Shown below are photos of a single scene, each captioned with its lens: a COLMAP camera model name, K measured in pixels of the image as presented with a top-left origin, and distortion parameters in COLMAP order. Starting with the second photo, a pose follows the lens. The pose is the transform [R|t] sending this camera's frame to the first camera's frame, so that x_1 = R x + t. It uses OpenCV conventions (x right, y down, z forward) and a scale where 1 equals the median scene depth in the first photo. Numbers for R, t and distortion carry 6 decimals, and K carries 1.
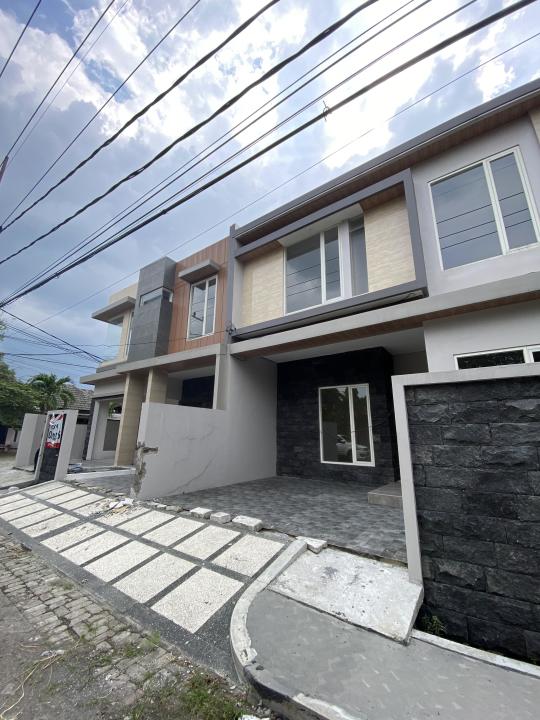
lens RADIAL K [[293.5, 0, 269.3], [0, 293.5, 357.8], [0, 0, 1]] dist [-0.003285, -0.001428]
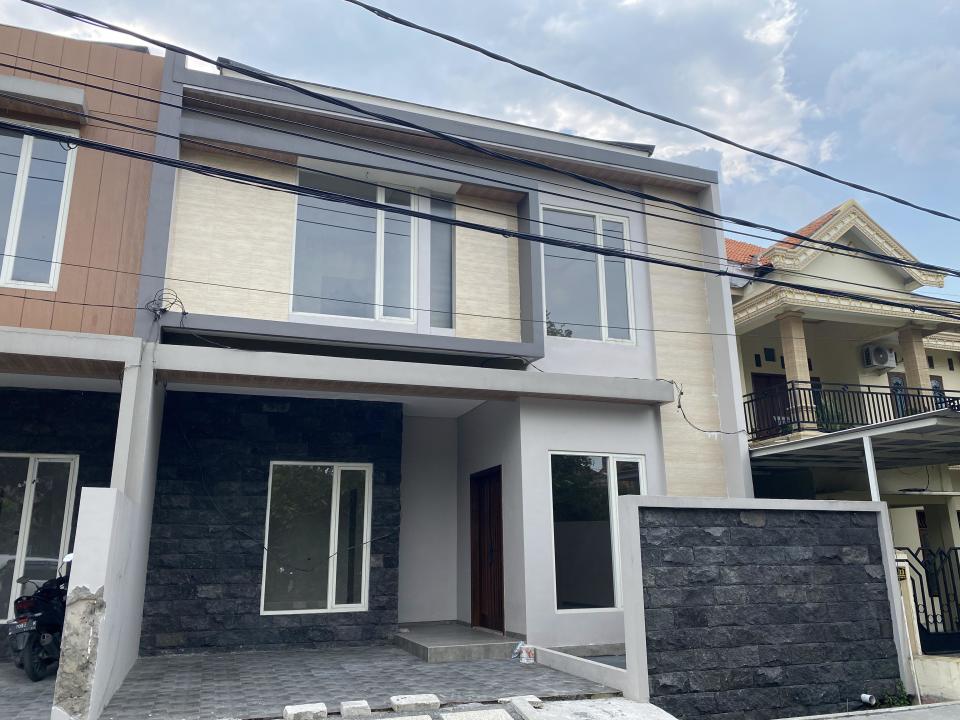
lens RADIAL K [[723.2, 0, 480.5], [0, 723.2, 362.2], [0, 0, 1]] dist [0.039456, 0.004902]
pose [[0.569965, 0.190862, 0.799194, -1.993516], [-0.195569, 0.976207, -0.093662, -0.048001], [-0.798056, -0.102913, 0.593731, 0.045260]]
